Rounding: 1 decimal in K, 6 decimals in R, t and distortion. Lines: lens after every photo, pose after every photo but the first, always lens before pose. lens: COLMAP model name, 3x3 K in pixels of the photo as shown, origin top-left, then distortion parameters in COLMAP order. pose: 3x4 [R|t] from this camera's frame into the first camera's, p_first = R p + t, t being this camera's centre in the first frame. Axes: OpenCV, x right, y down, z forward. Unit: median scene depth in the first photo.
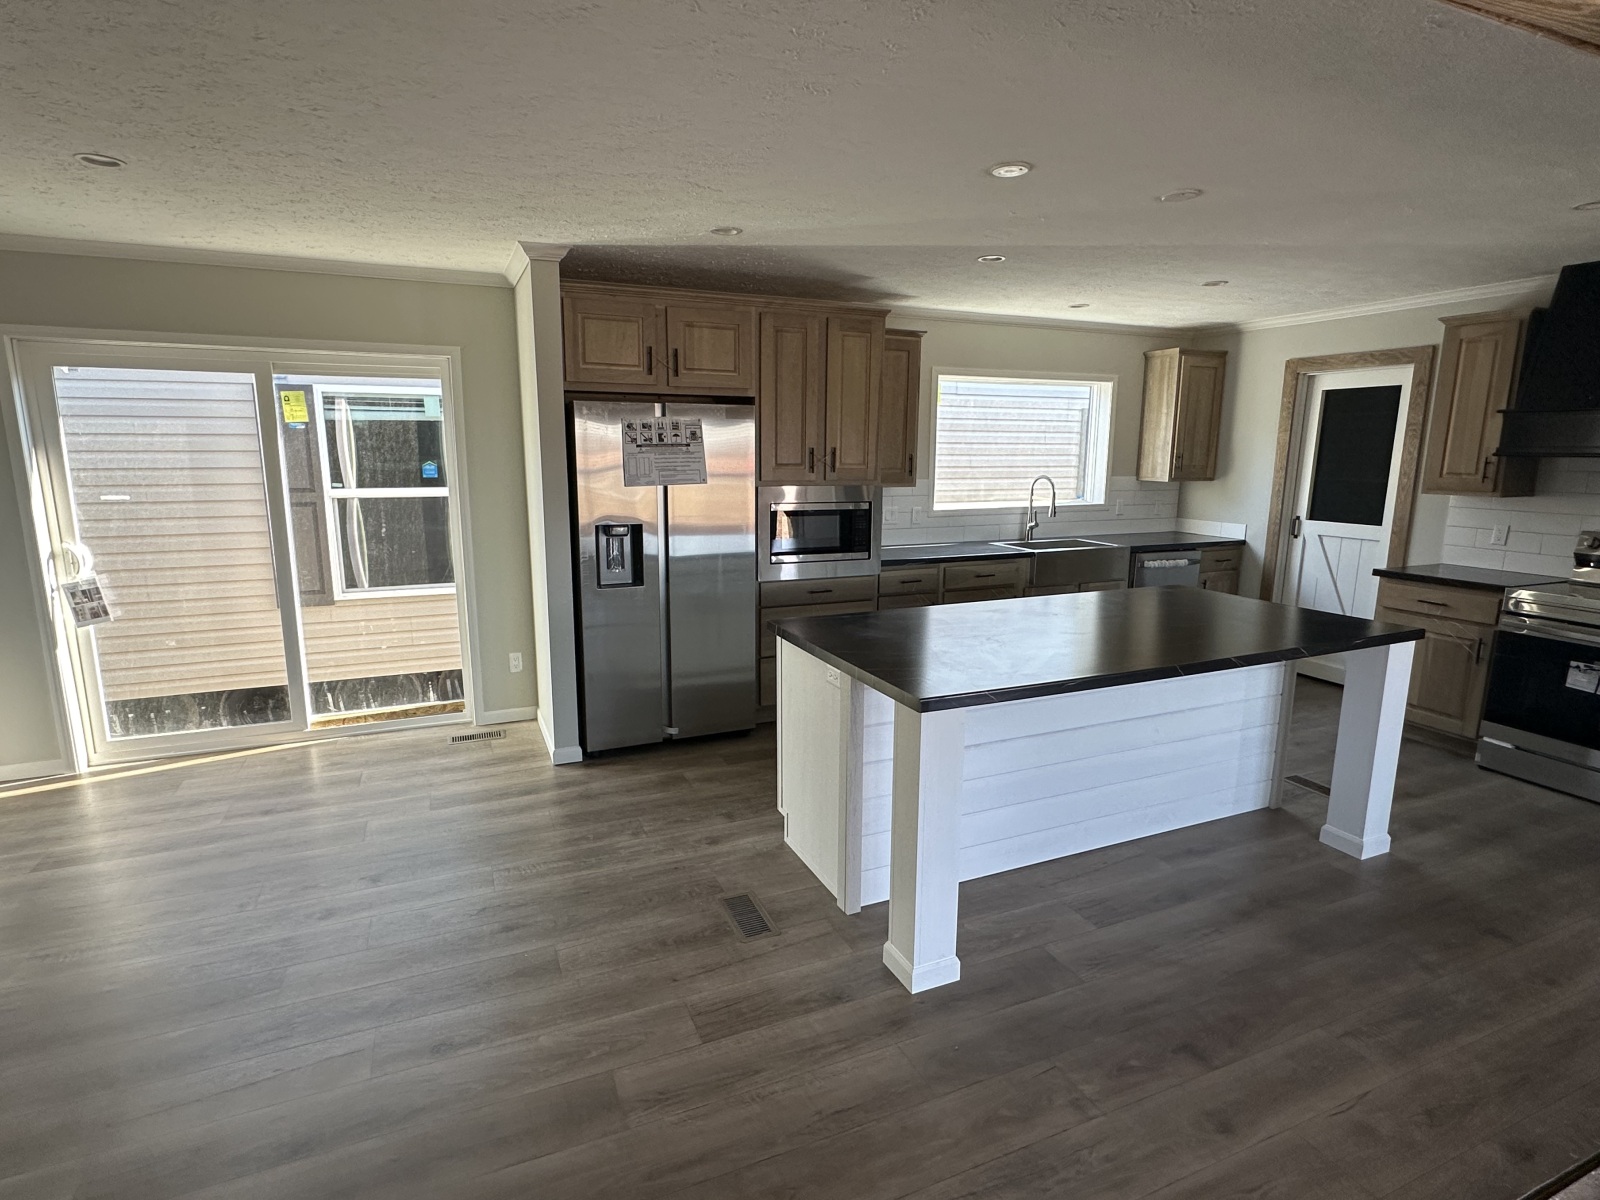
lens RADIAL K [[843.0, 0, 800.0], [0, 843.0, 600.0], [0, 0, 1]] dist [-0.000797, 0.000317]
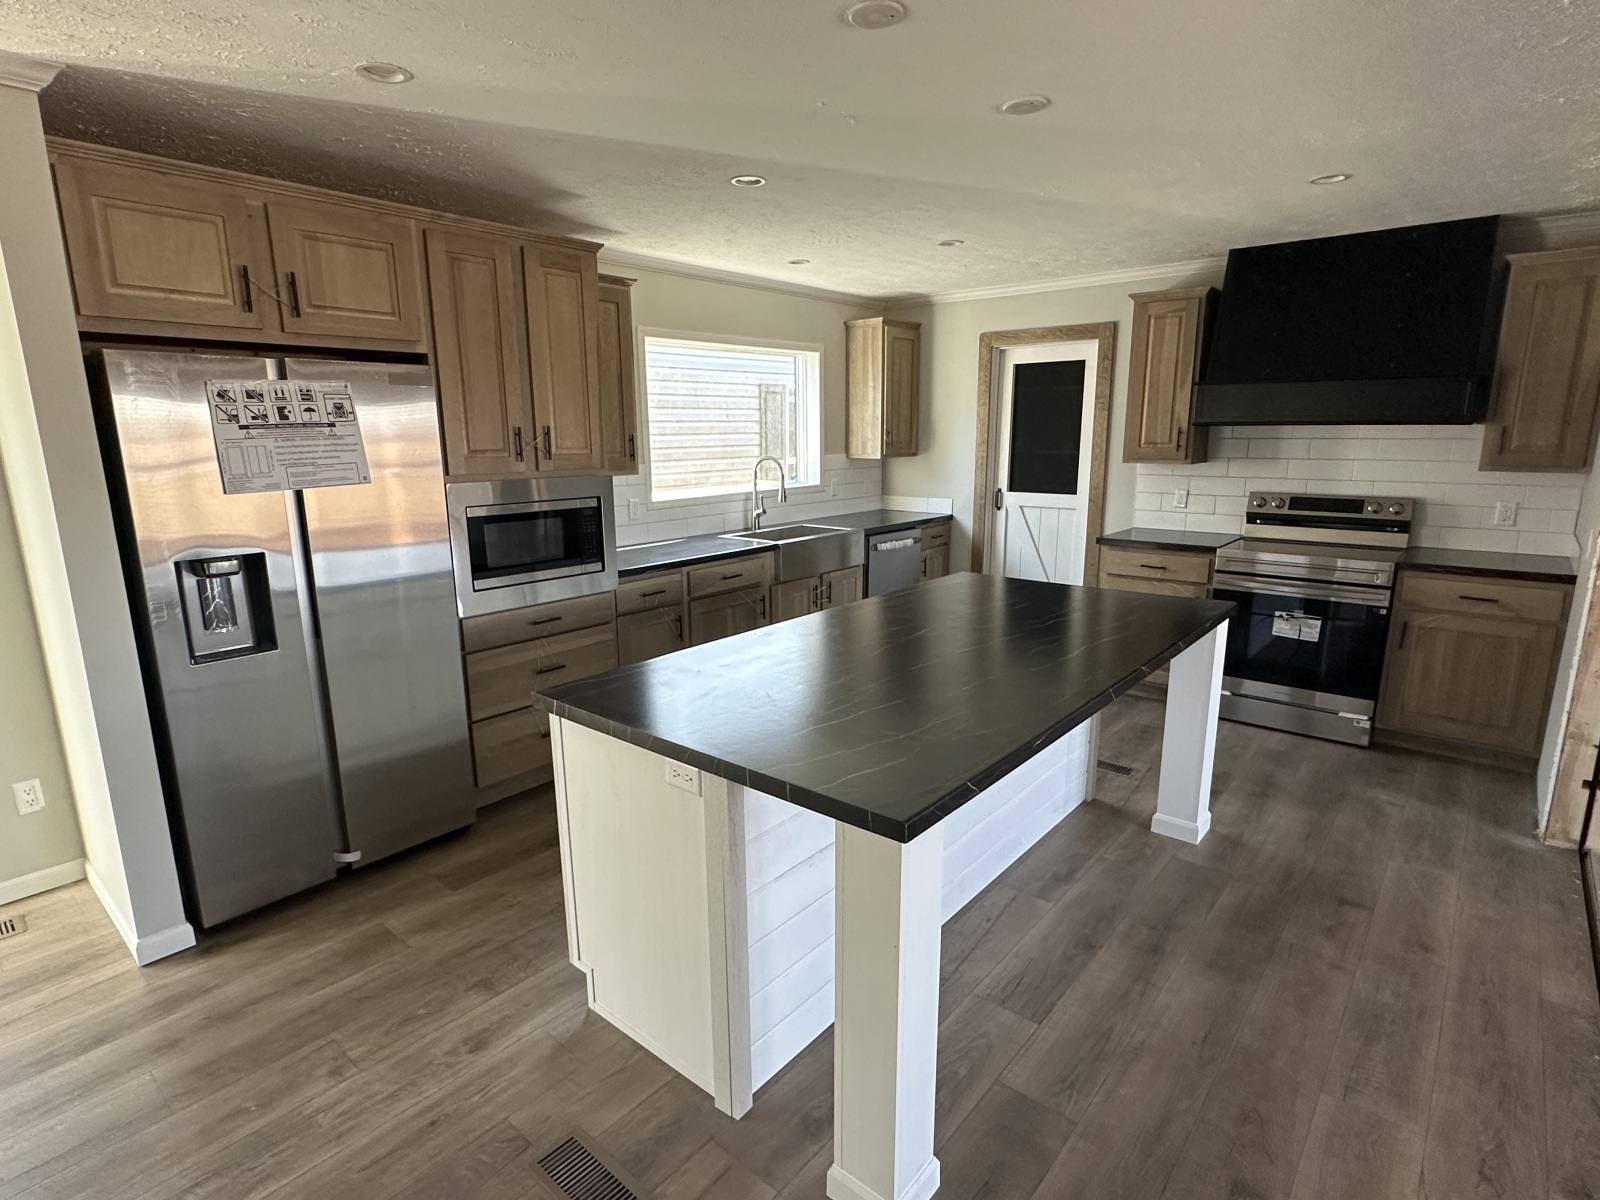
lens RADIAL K [[825.1, 0, 797.3], [0, 825.1, 603.1], [0, 0, 1]] dist [-0.003189, 0.000684]
pose [[0.895974, -0.105936, 0.431286, -0.090174], [0.093192, 0.994359, 0.050641, -0.042268], [-0.434218, -0.005181, 0.900793, 0.248663]]
